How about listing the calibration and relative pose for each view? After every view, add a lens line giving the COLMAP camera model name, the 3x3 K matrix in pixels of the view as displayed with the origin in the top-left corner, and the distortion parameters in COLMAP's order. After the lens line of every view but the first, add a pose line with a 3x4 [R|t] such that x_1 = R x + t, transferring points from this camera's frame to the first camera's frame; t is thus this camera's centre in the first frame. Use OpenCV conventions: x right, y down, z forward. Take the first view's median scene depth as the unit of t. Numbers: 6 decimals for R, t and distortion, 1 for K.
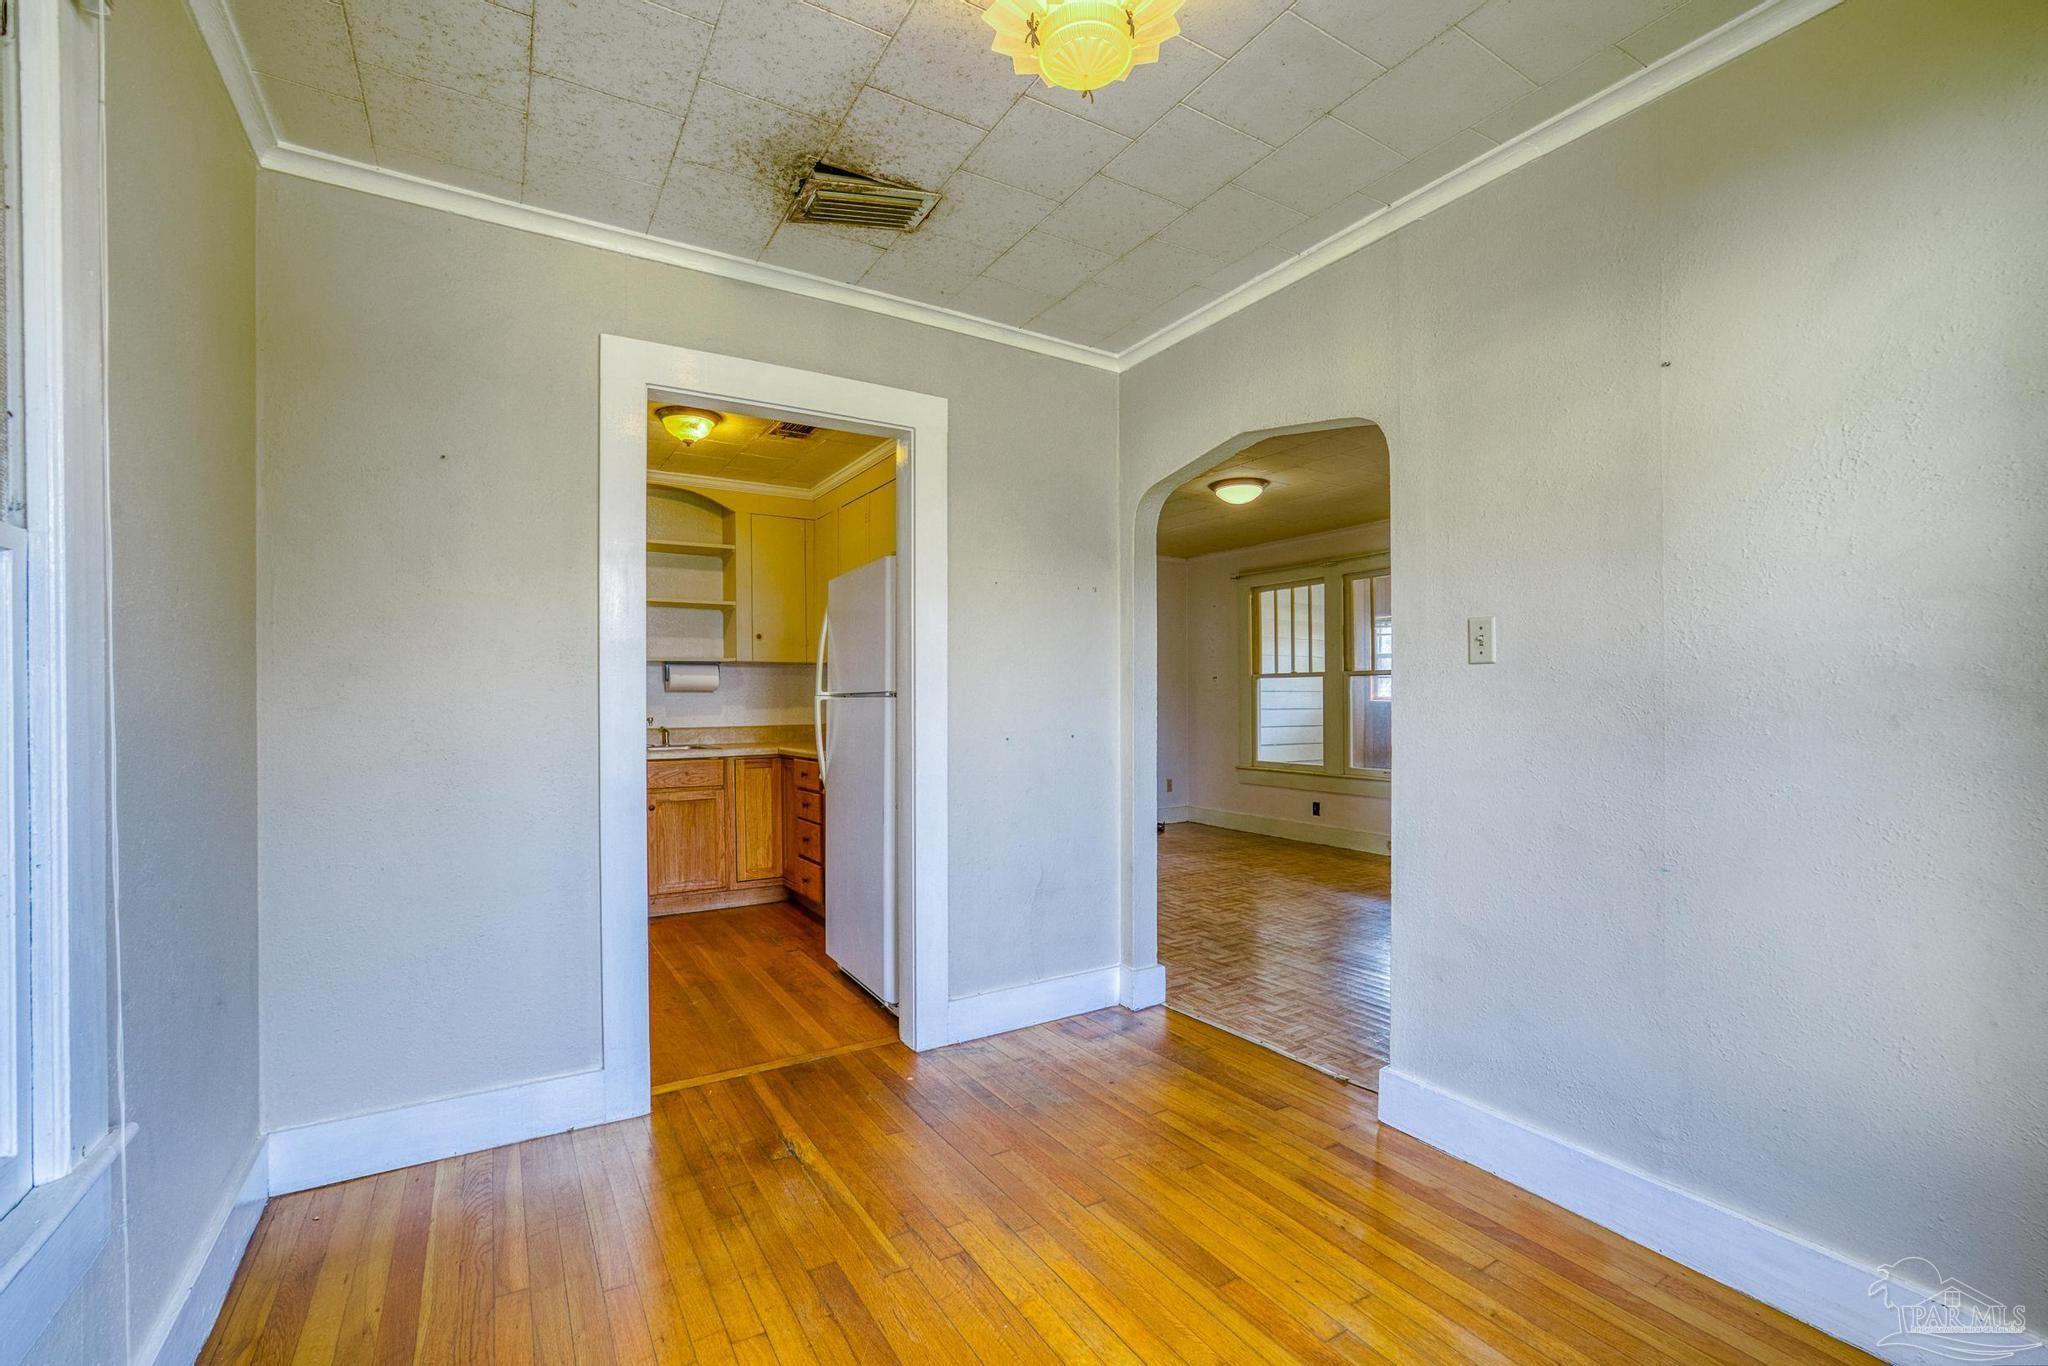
lens RADIAL K [[883.5, 0, 1024.8], [0, 883.5, 699.2], [0, 0, 1]] dist [-0.030263, 0.004868]
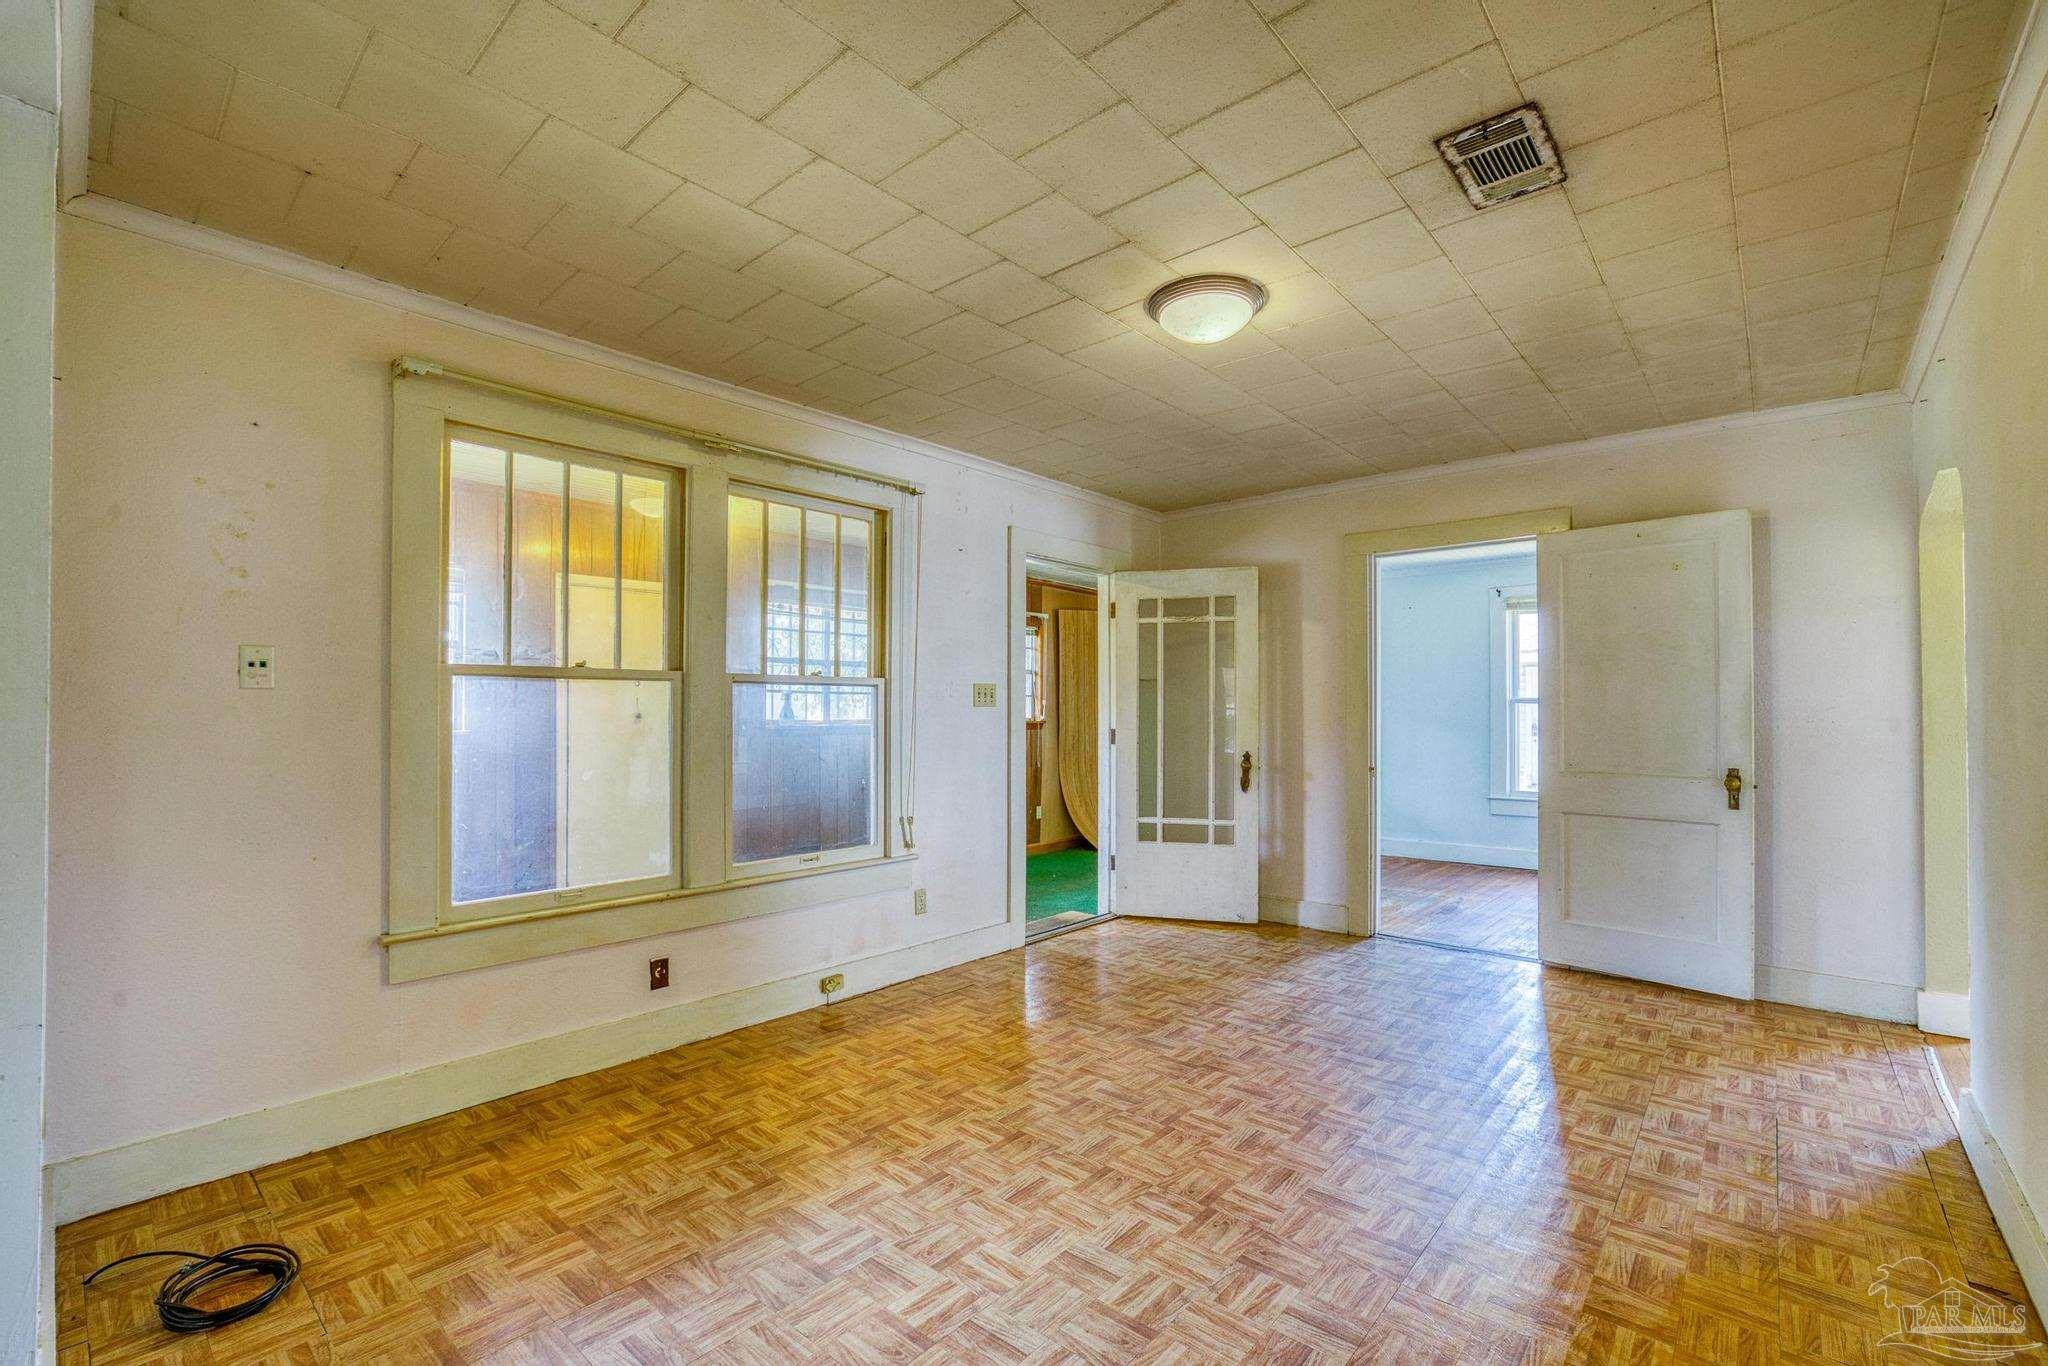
lens RADIAL K [[883.5, 0, 1025.9], [0, 883.5, 695.8], [0, 0, 1]] dist [-0.030263, 0.004868]
pose [[-0.294514, 0.016201, 0.955510, -0.154300], [-0.003153, 0.999834, -0.017924, -0.009981], [-0.955642, -0.008291, -0.294414, 0.956239]]
